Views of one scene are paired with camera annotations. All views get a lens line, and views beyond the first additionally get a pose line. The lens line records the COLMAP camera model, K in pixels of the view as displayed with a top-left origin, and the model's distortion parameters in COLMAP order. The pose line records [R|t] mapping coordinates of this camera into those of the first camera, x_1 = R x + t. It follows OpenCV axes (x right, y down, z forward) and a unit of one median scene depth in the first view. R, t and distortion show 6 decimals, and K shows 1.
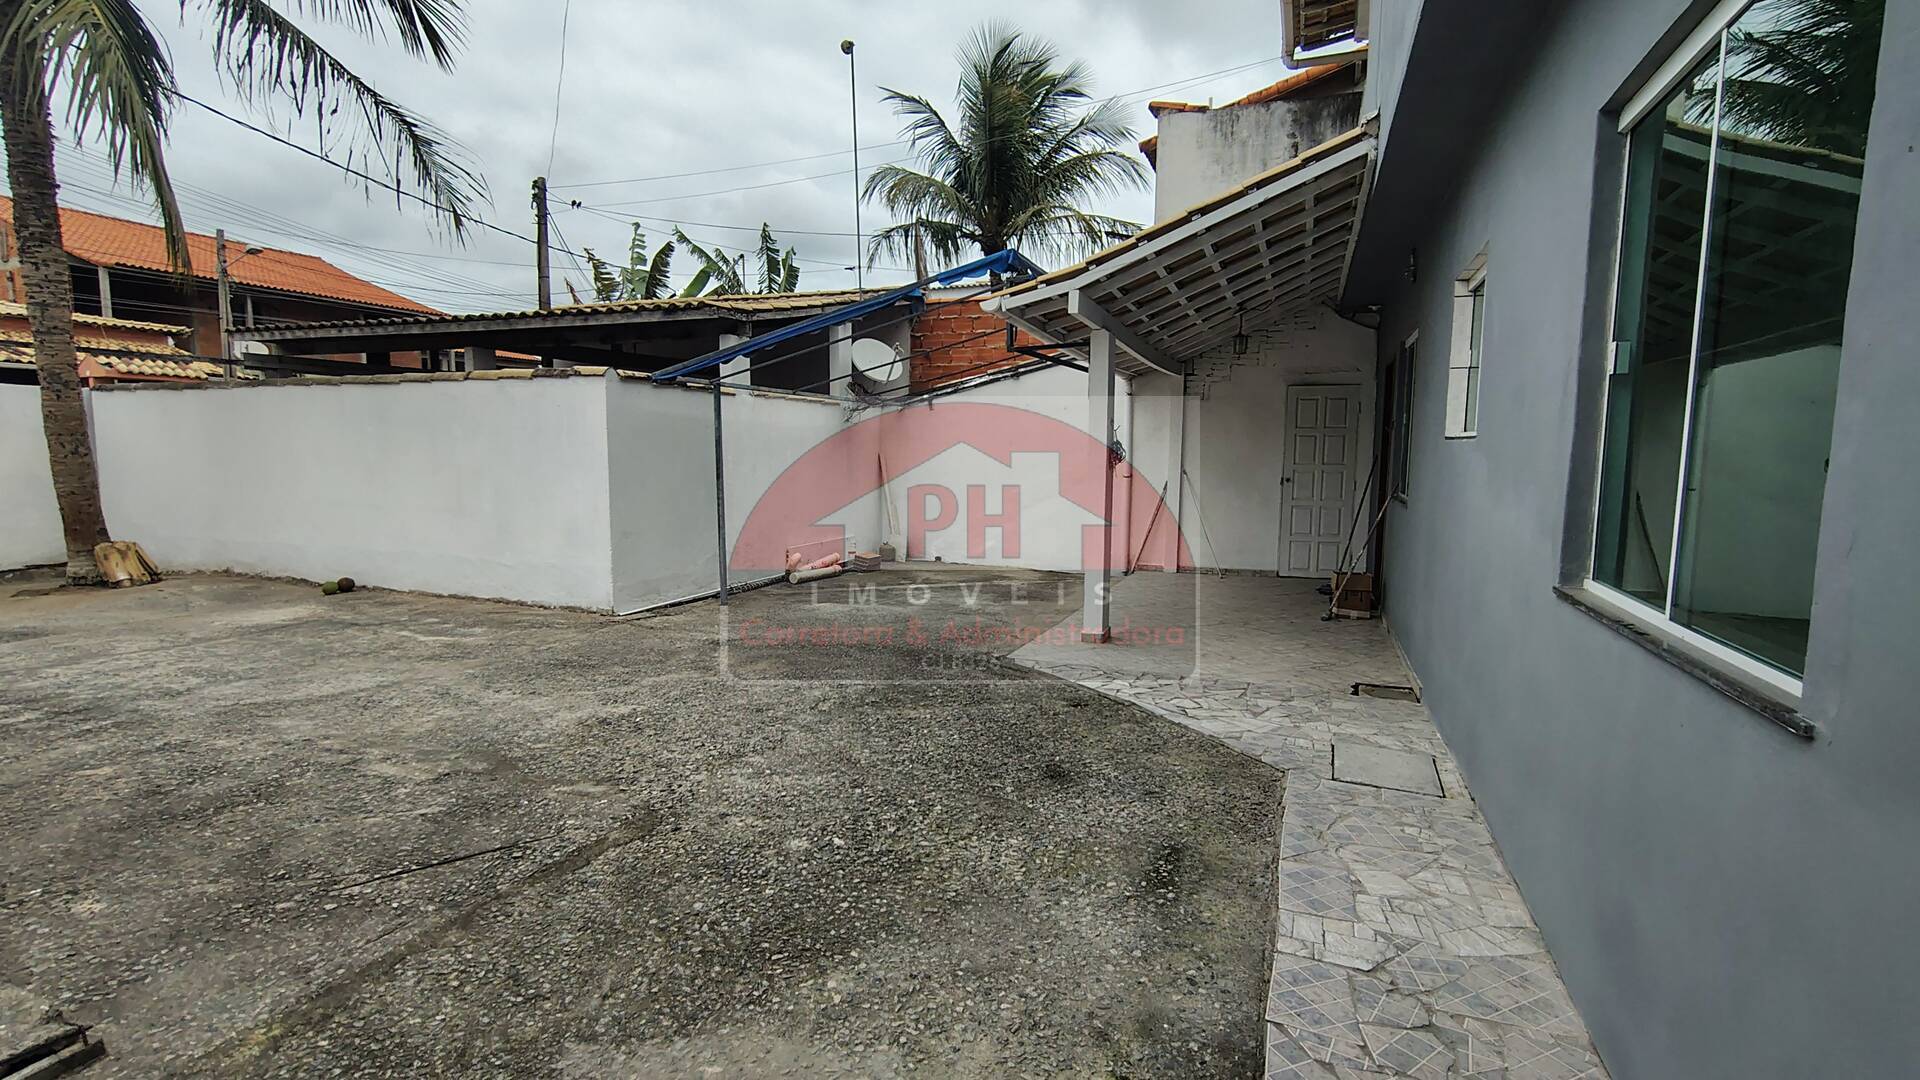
lens RADIAL K [[877.0, 0, 968.3], [0, 877.0, 529.3], [0, 0, 1]] dist [-0.005348, 0.001231]
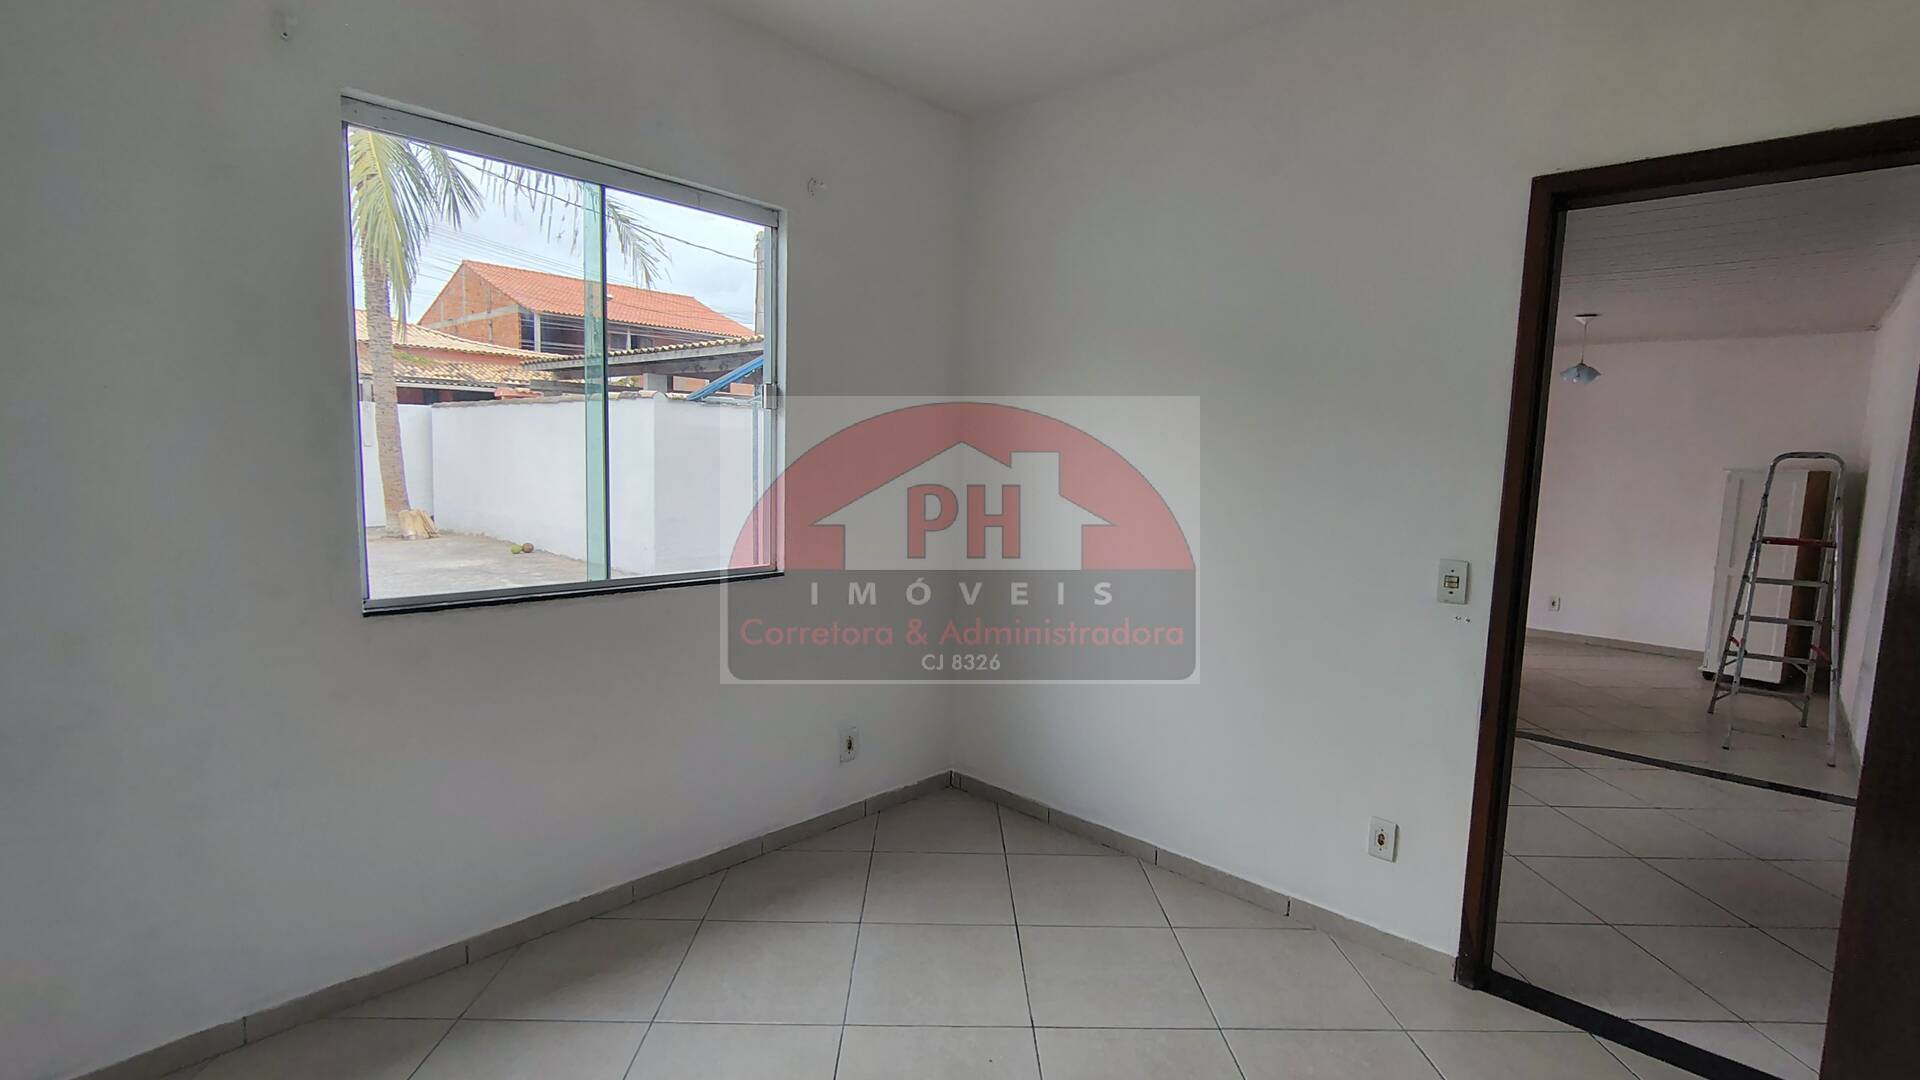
lens RADIAL K [[877.0, 0, 958.8], [0, 877.0, 546.2], [0, 0, 1]] dist [-0.005348, 0.001231]
pose [[0.922502, 0.059634, -0.381358, 0.454634], [-0.058346, 0.998184, 0.014950, -0.000323], [0.381557, 0.008459, 0.924306, -0.028573]]
